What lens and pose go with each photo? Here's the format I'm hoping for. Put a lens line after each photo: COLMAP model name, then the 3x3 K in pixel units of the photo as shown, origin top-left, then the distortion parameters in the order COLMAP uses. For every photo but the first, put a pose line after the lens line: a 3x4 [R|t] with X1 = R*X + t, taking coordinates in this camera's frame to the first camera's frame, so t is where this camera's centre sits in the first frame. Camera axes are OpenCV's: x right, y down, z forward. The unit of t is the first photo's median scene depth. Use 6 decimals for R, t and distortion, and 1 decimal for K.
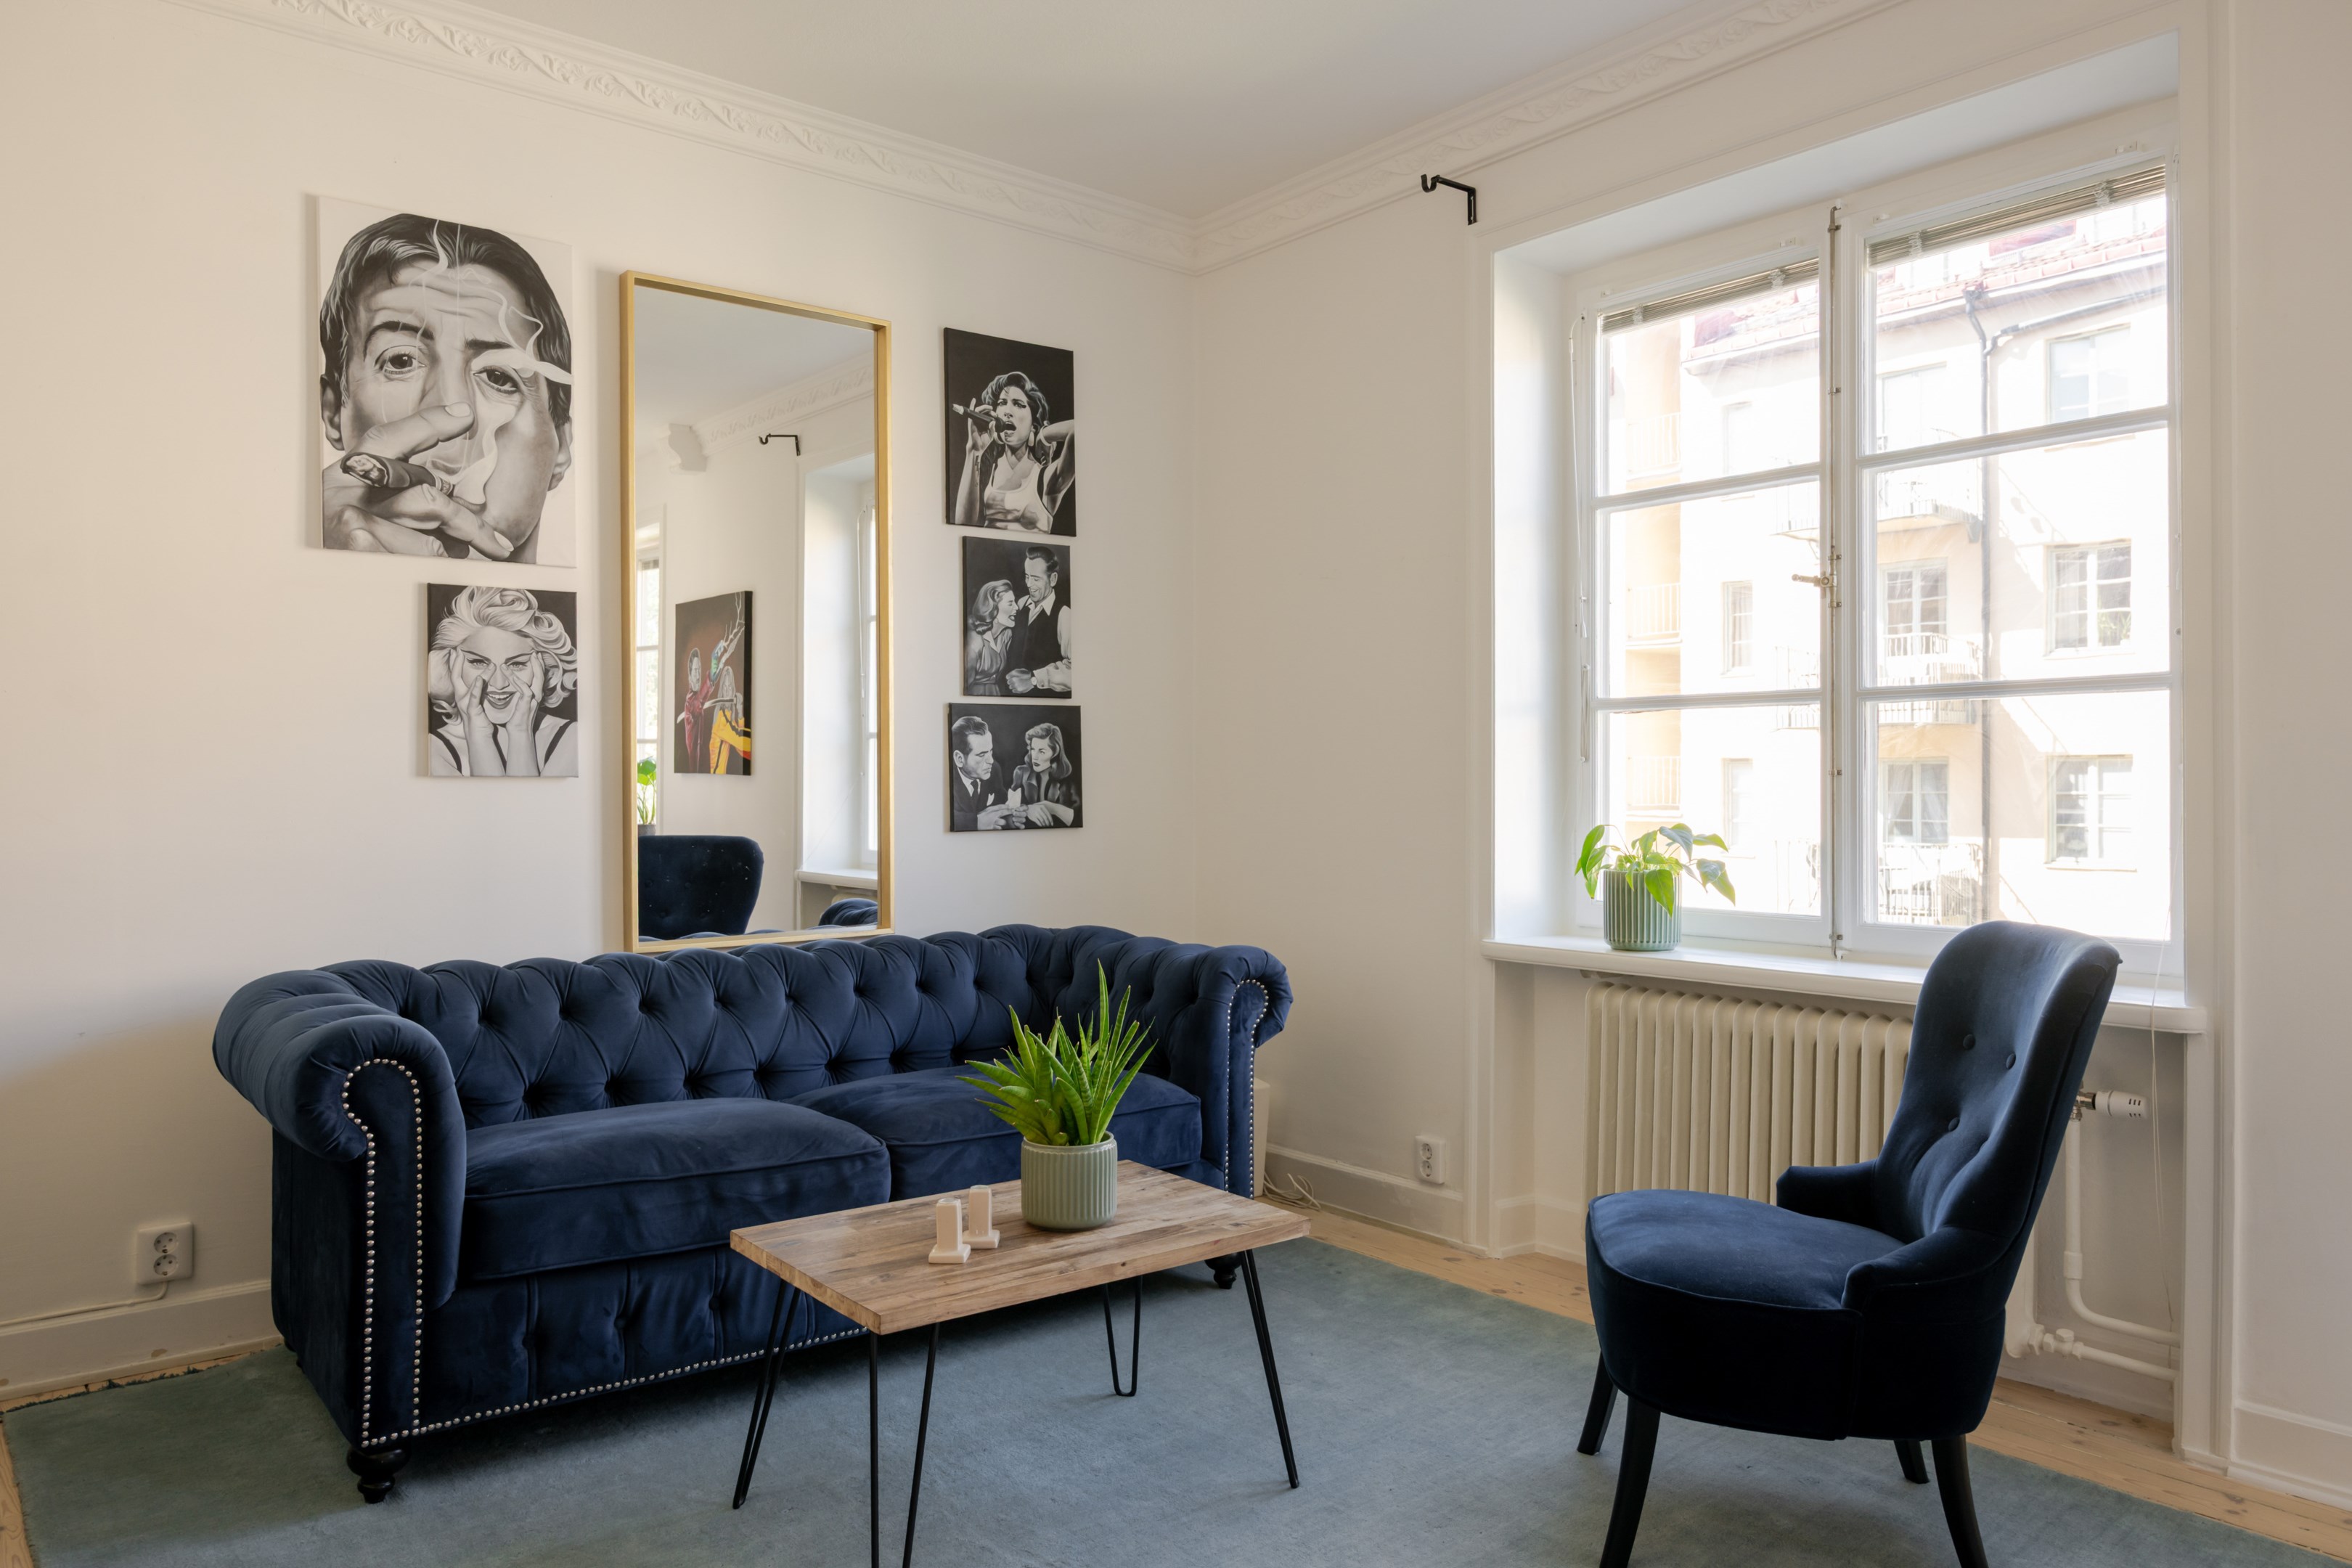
lens RADIAL K [[1581.3, 0, 1183.2], [0, 1581.3, 769.5], [0, 0, 1]] dist [-0.000072, -0.008241]
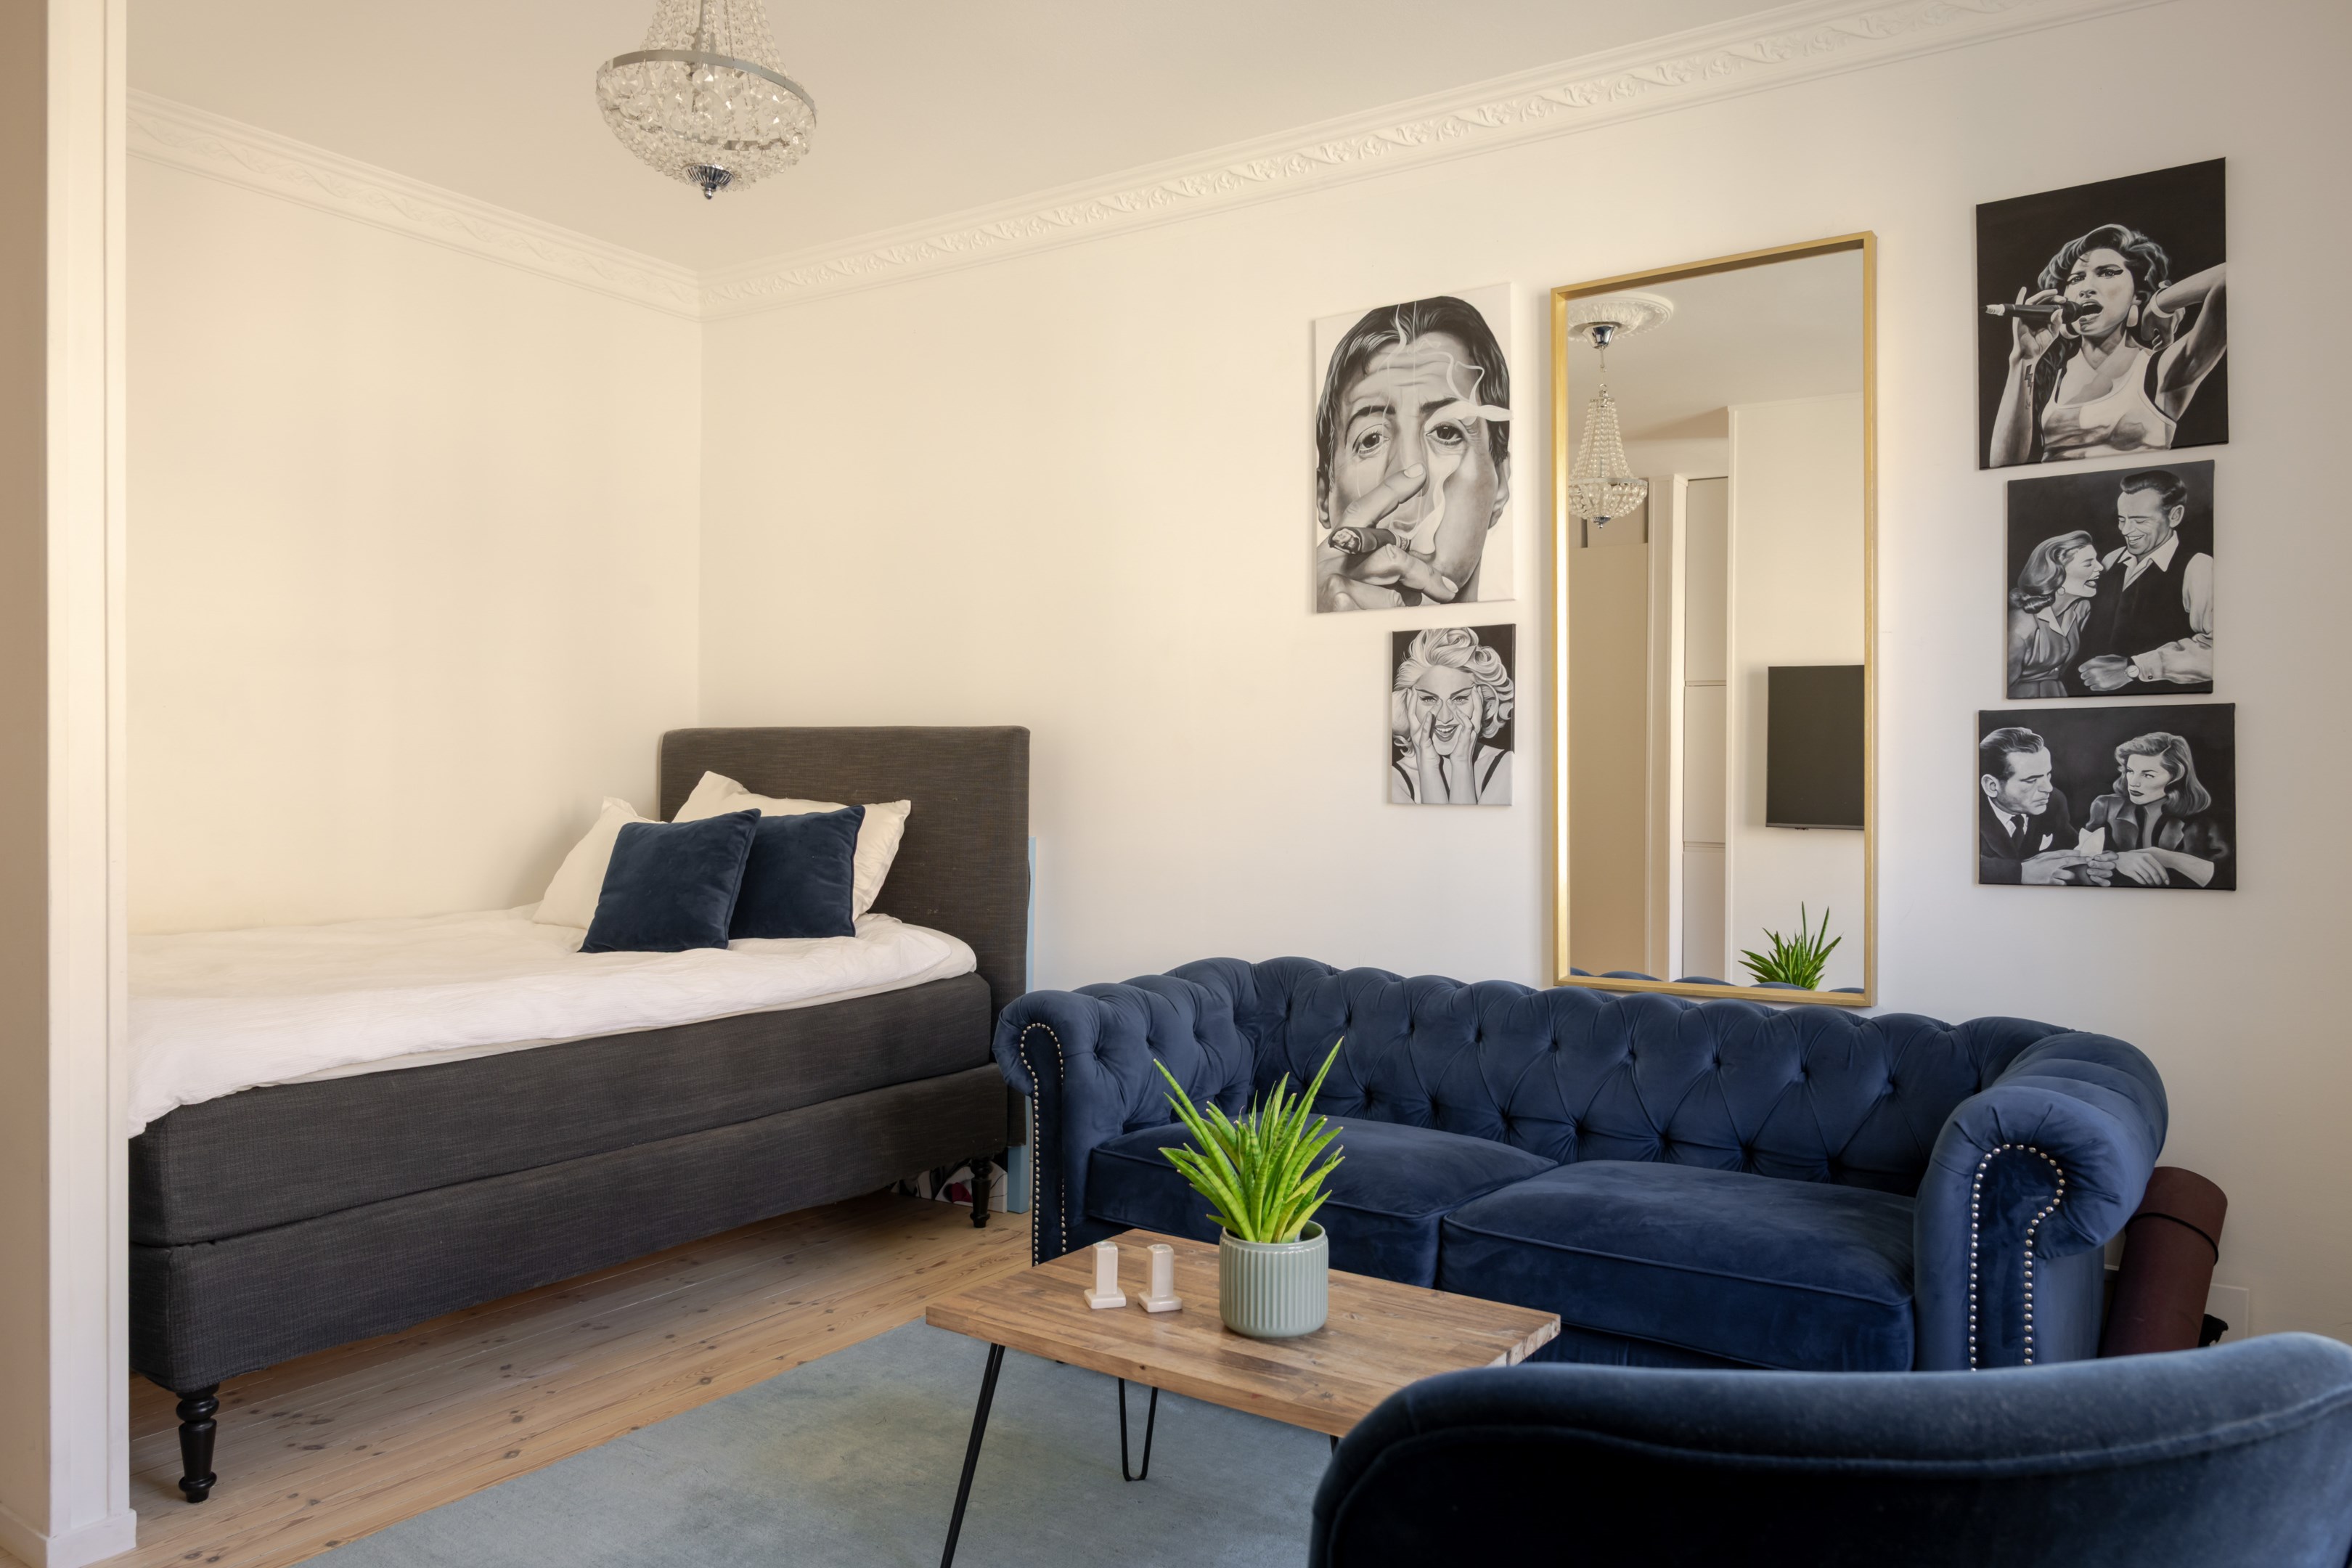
lens RADIAL K [[1581.3, 0, 1156.2], [0, 1581.3, 807.4], [0, 0, 1]] dist [-0.000072, -0.008241]
pose [[0.300952, 0.015756, -0.953509, 0.443379], [0.002440, 0.999848, 0.017292, -0.010319], [0.953636, -0.007531, 0.300868, 0.404685]]
